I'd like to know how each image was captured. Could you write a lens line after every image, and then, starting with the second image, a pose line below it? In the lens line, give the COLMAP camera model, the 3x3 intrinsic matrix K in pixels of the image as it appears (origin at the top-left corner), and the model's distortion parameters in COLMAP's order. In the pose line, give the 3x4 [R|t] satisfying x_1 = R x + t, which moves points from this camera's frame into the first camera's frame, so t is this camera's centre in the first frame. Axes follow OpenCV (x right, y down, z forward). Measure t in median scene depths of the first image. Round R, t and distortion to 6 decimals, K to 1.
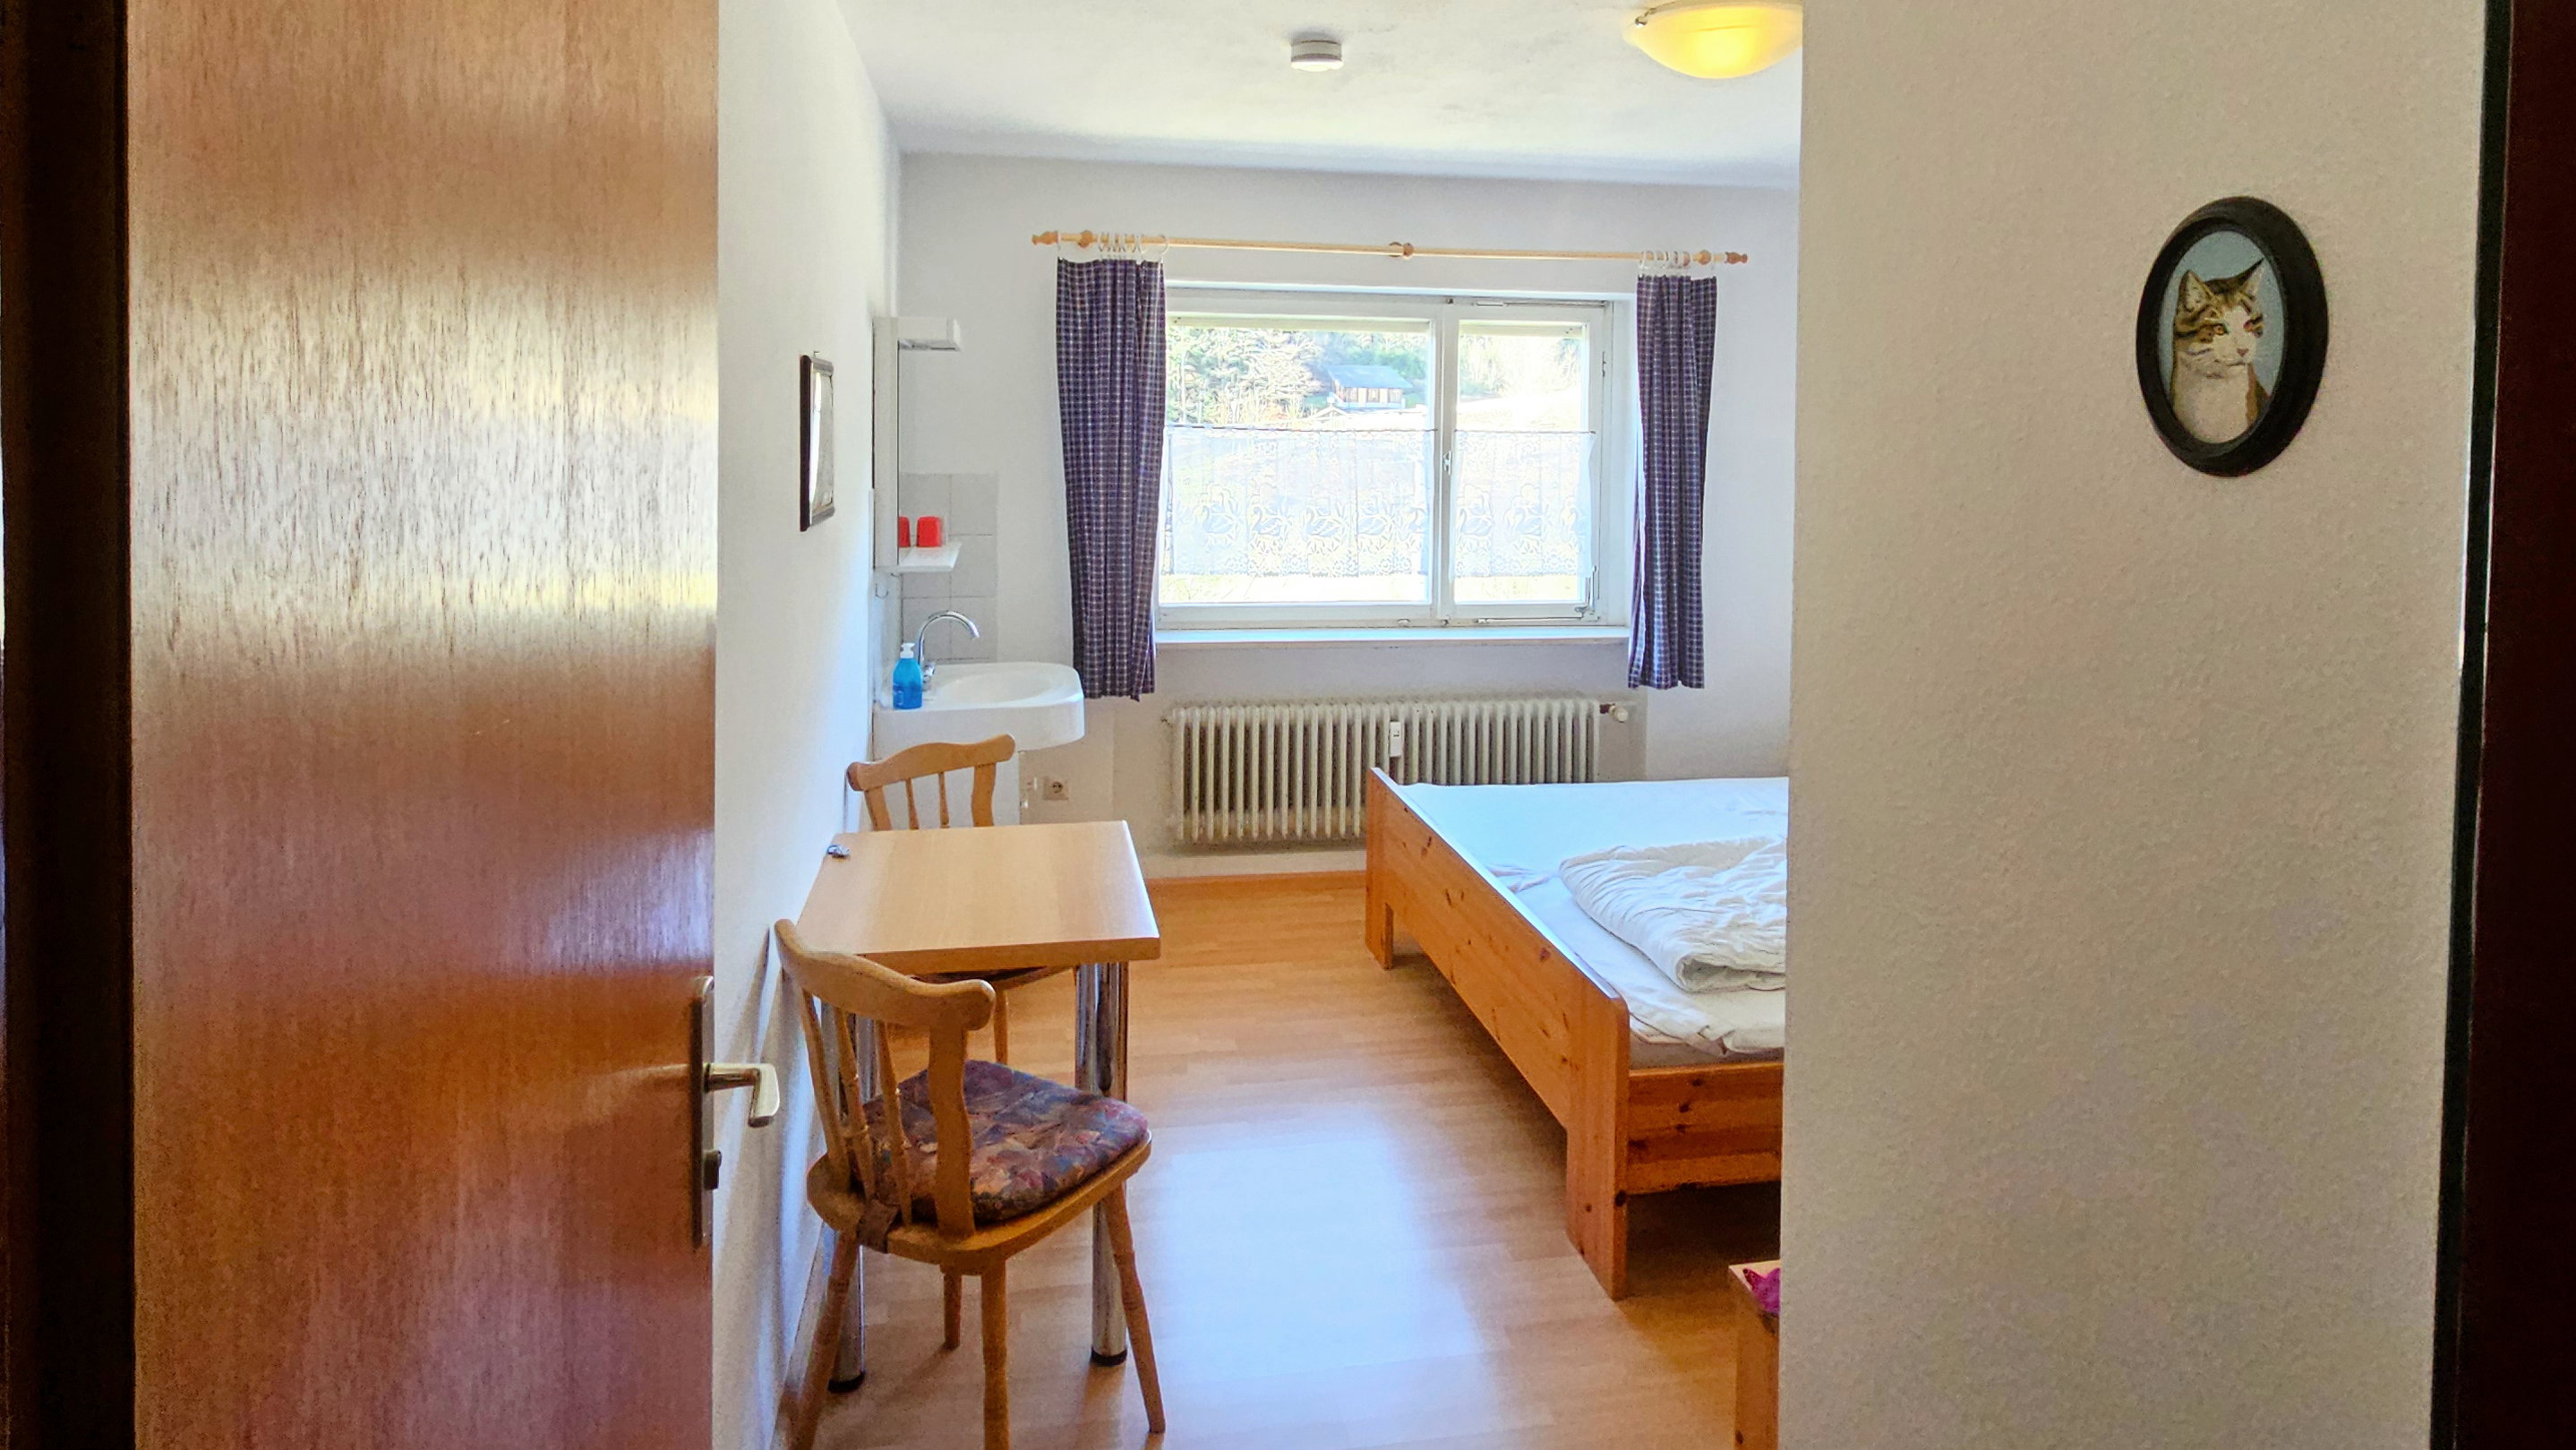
lens RADIAL K [[1381.3, 0, 1242.2], [0, 1381.3, 739.8], [0, 0, 1]] dist [-0.004961, -0.001034]
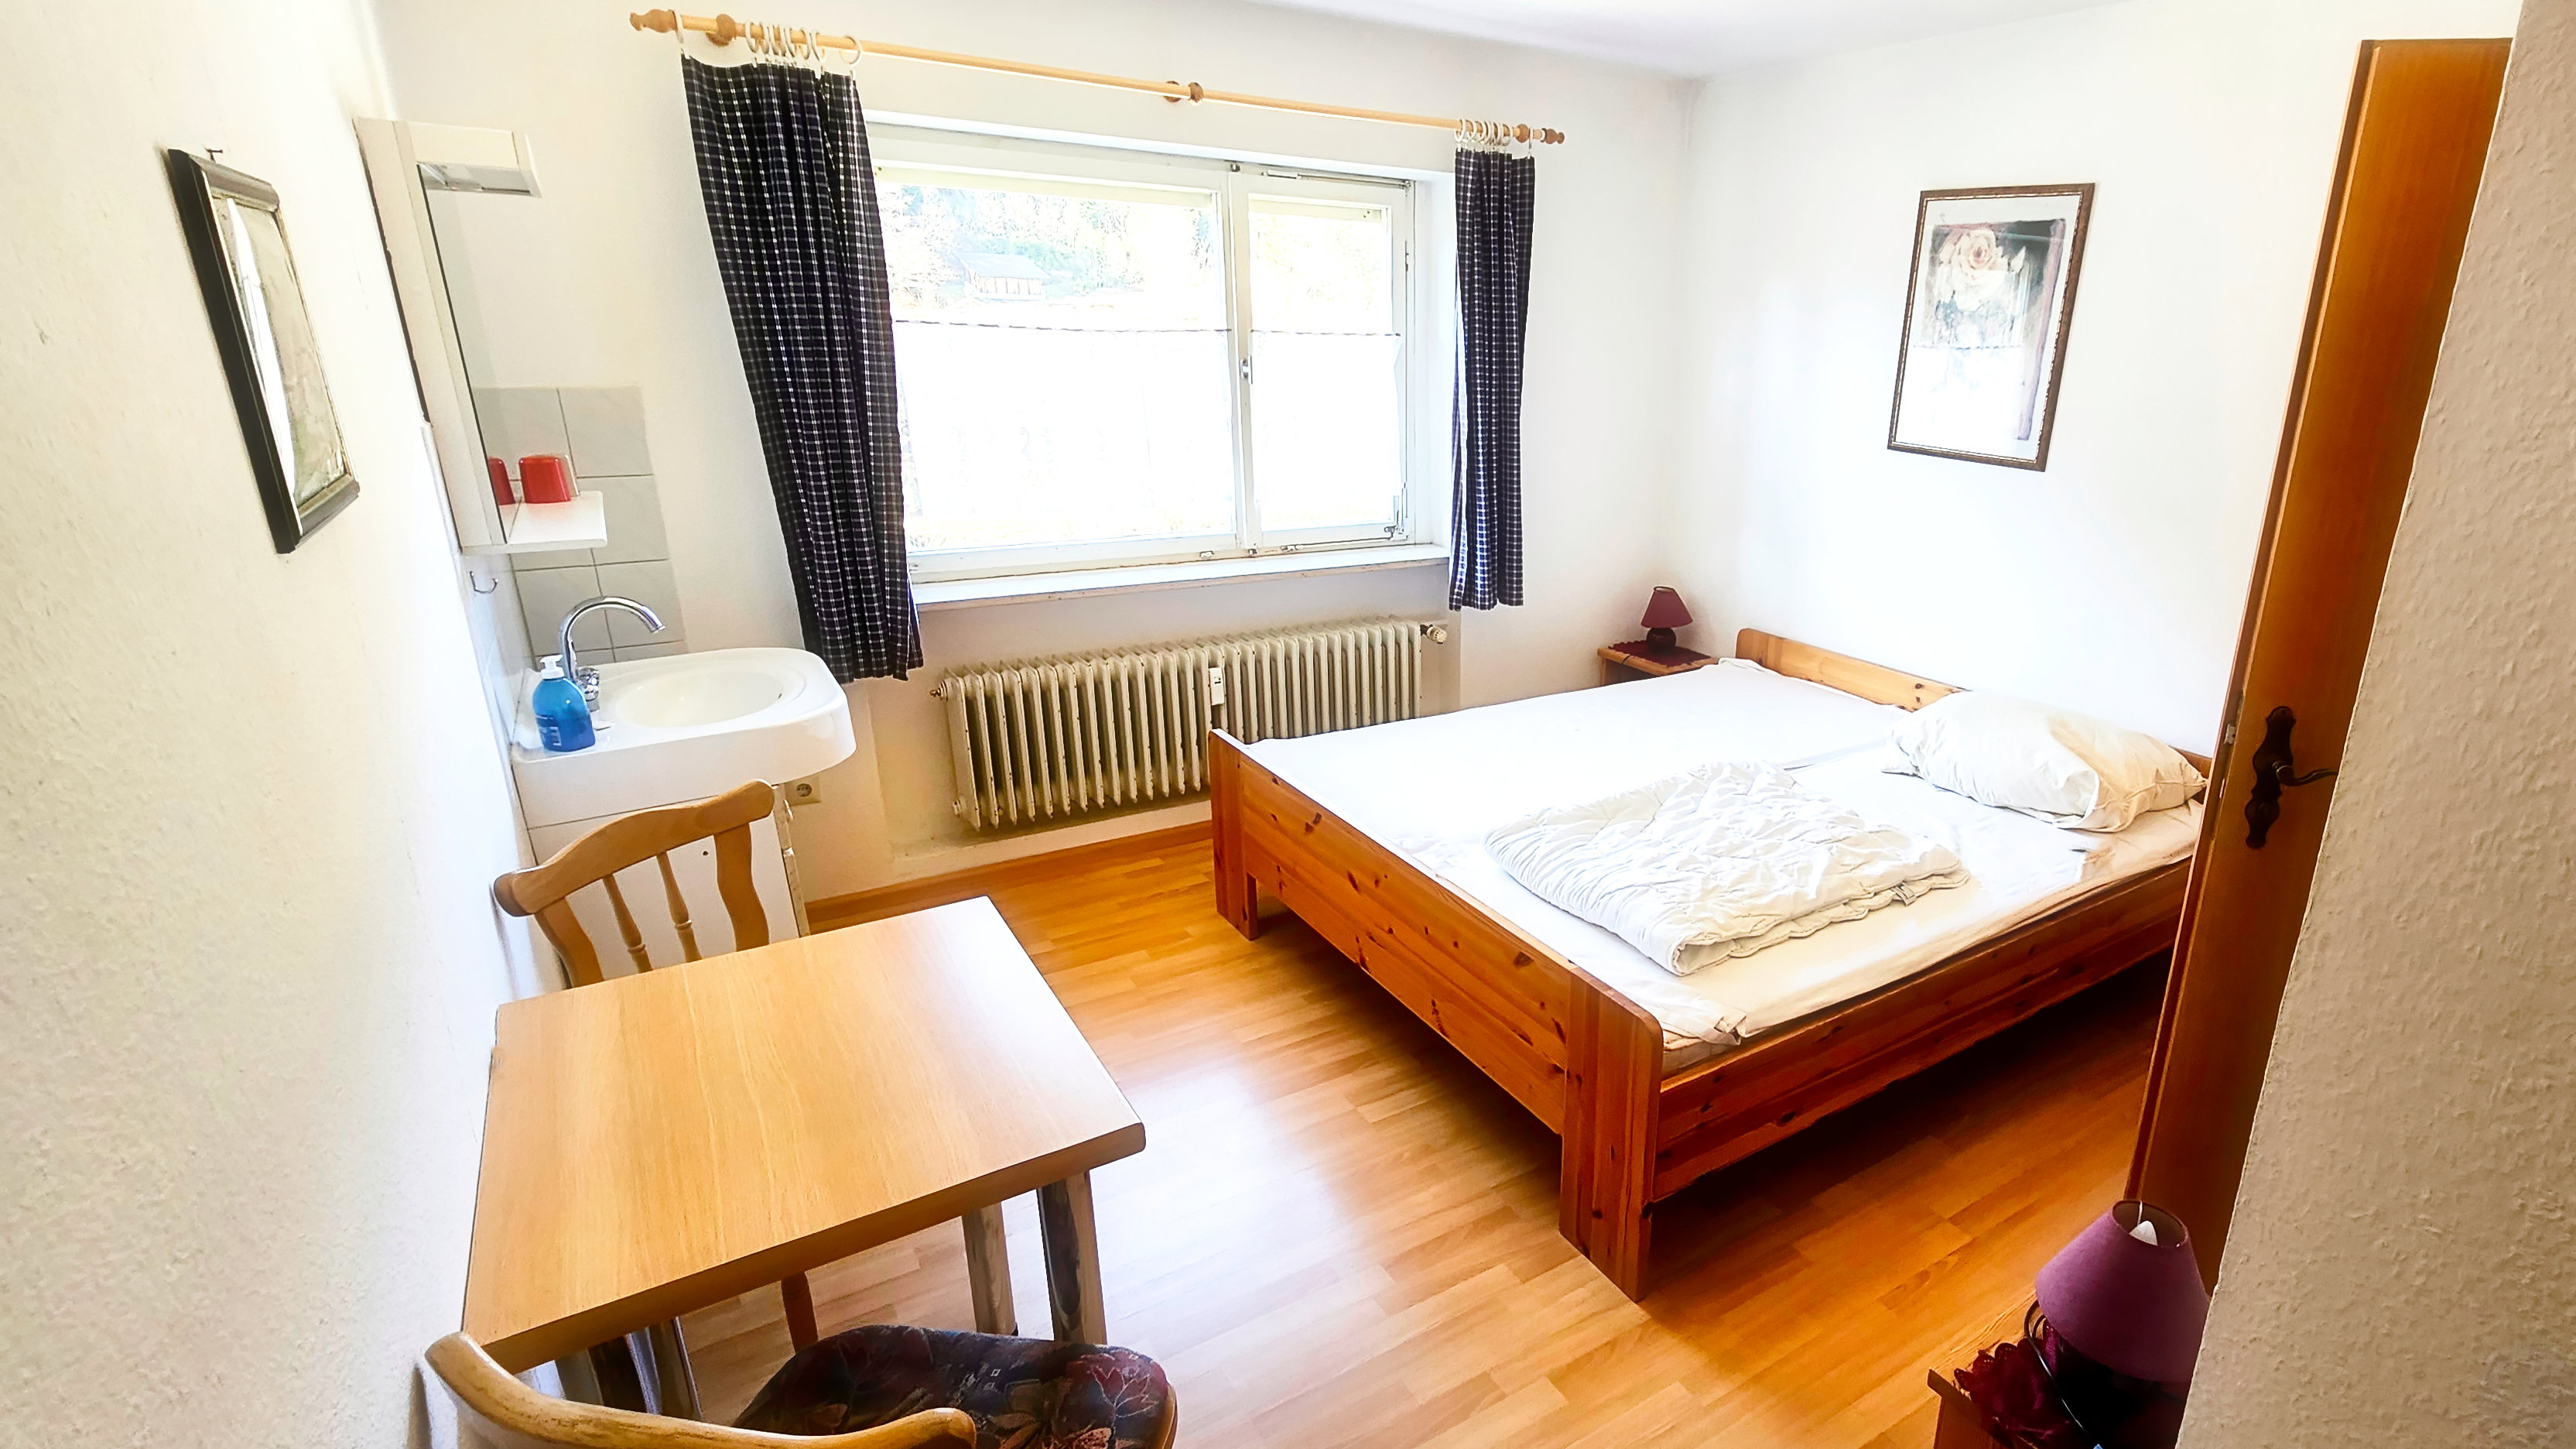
lens RADIAL K [[965.6, 0, 1288.0], [0, 965.6, 724.5], [0, 0, 1]] dist [-0.001336, -0.000245]
pose [[0.898224, -0.158108, 0.410117, -0.117535], [0.083291, 0.977384, 0.194380, -0.099874], [-0.431575, -0.140438, 0.891078, 0.421379]]
